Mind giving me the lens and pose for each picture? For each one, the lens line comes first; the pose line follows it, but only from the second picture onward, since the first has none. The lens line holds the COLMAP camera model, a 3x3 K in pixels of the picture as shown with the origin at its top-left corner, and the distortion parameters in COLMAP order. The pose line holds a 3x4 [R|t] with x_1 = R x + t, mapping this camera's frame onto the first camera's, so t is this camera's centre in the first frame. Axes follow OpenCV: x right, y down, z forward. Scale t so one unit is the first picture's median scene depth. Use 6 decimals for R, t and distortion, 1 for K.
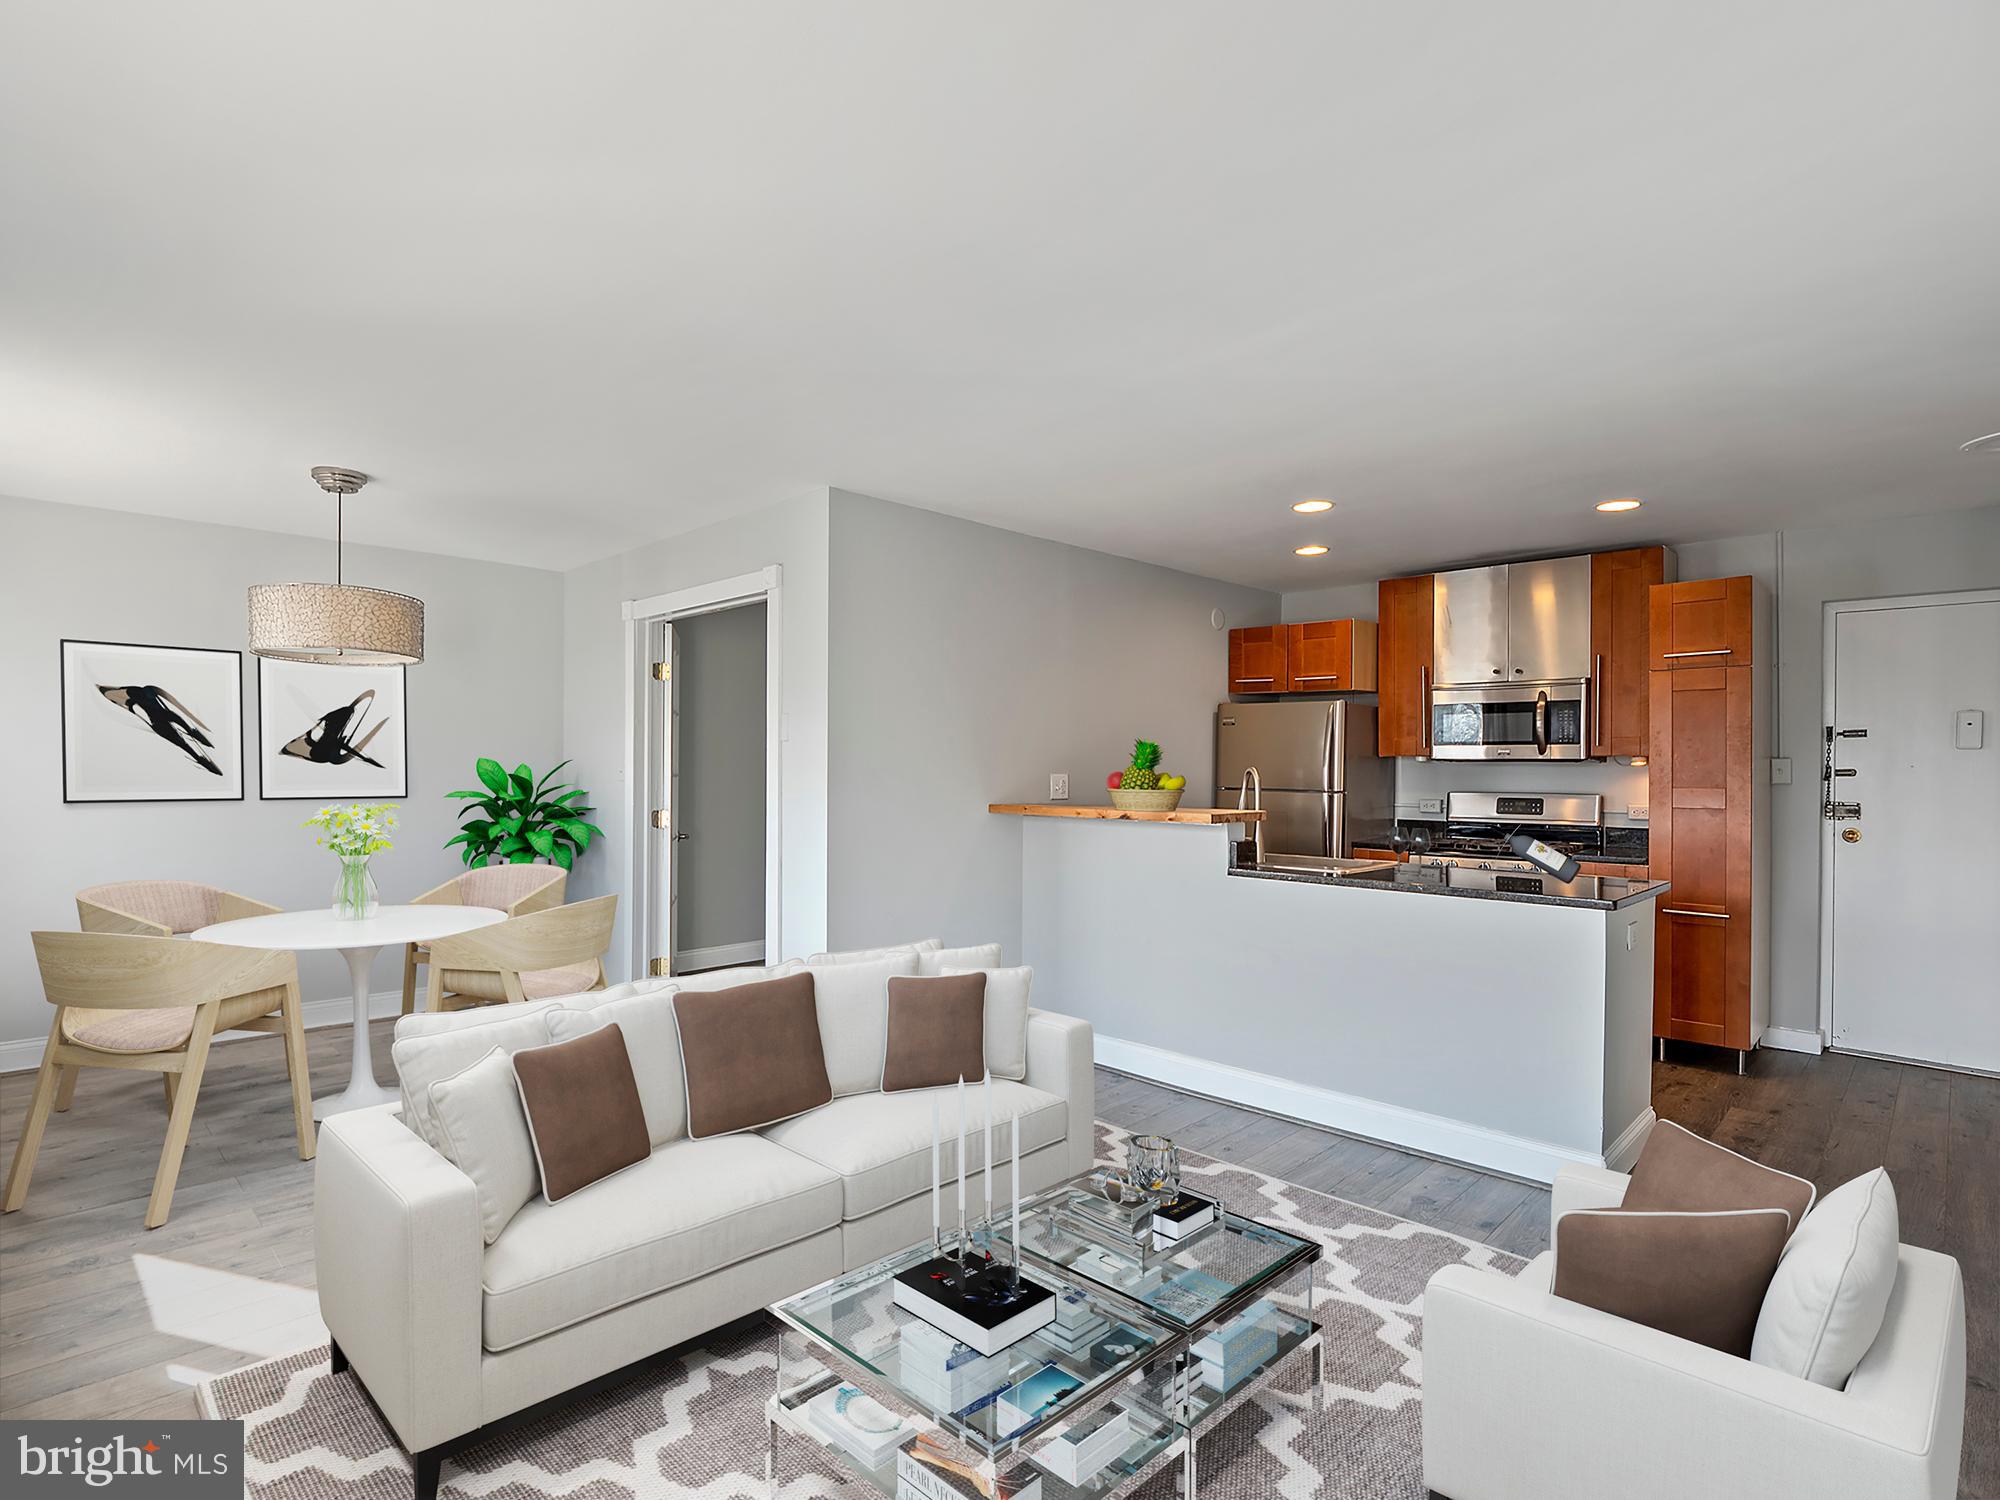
lens RADIAL K [[997.0, 0, 1000.0], [0, 997.0, 750.0], [0, 0, 1]] dist [0.001009, -0.000023]
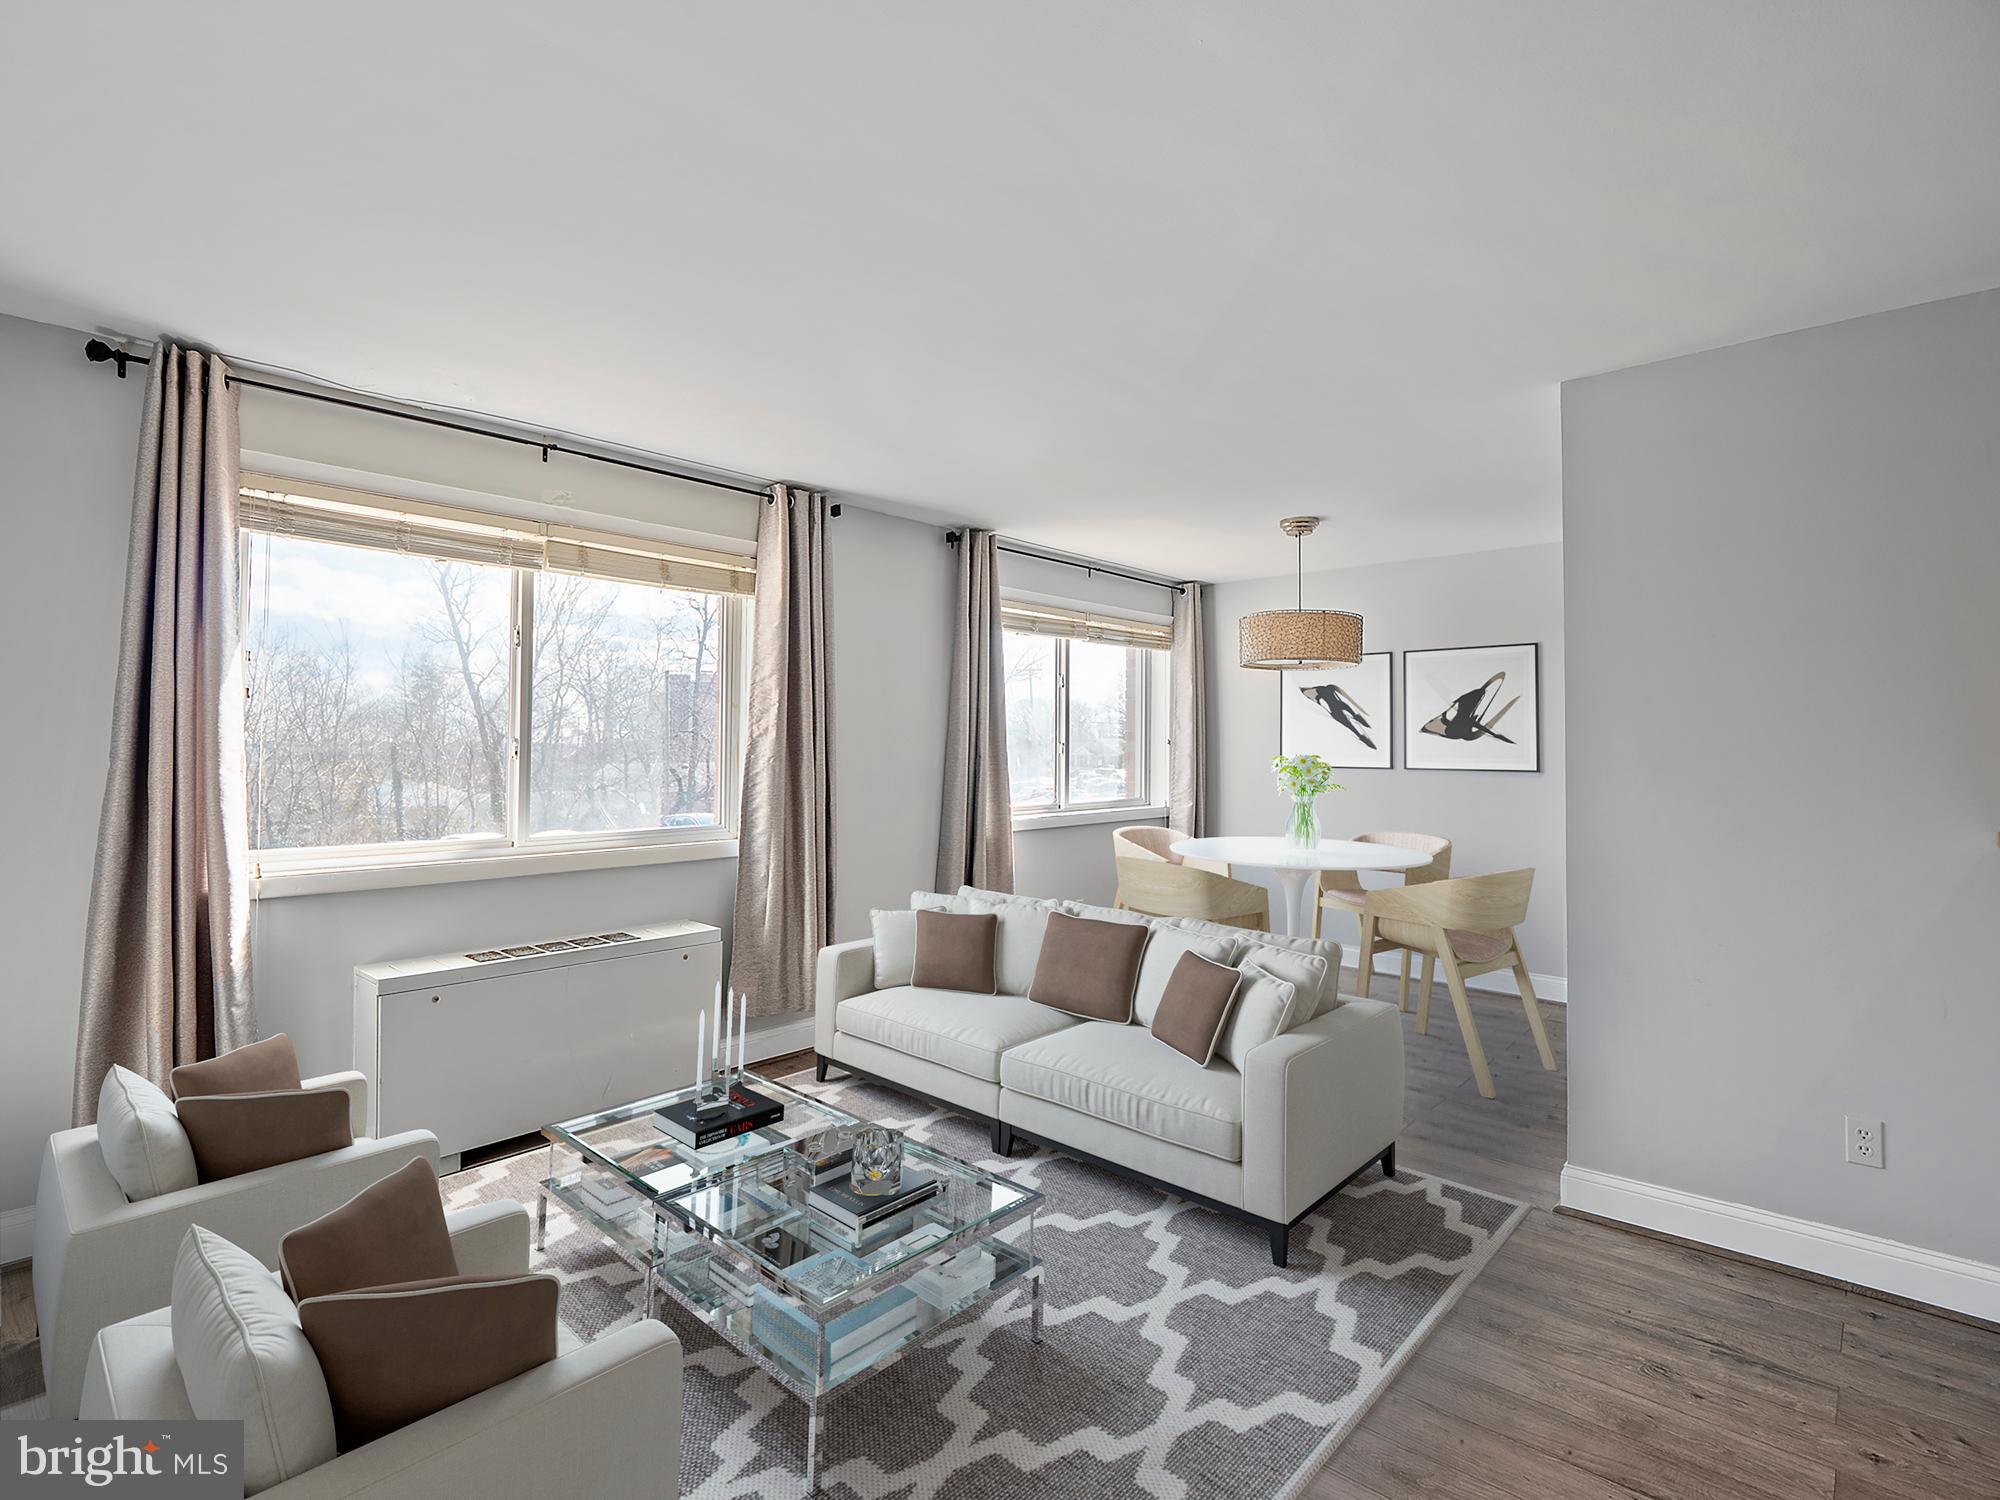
lens RADIAL K [[997.0, 0, 1000.0], [0, 997.0, 750.0], [0, 0, 1]] dist [0.001009, -0.000023]
pose [[0.057442, 0.000595, -0.998349, 0.462134], [0.015525, 0.999878, 0.001489, 0.015998], [0.998228, -0.015585, 0.057426, 0.413188]]
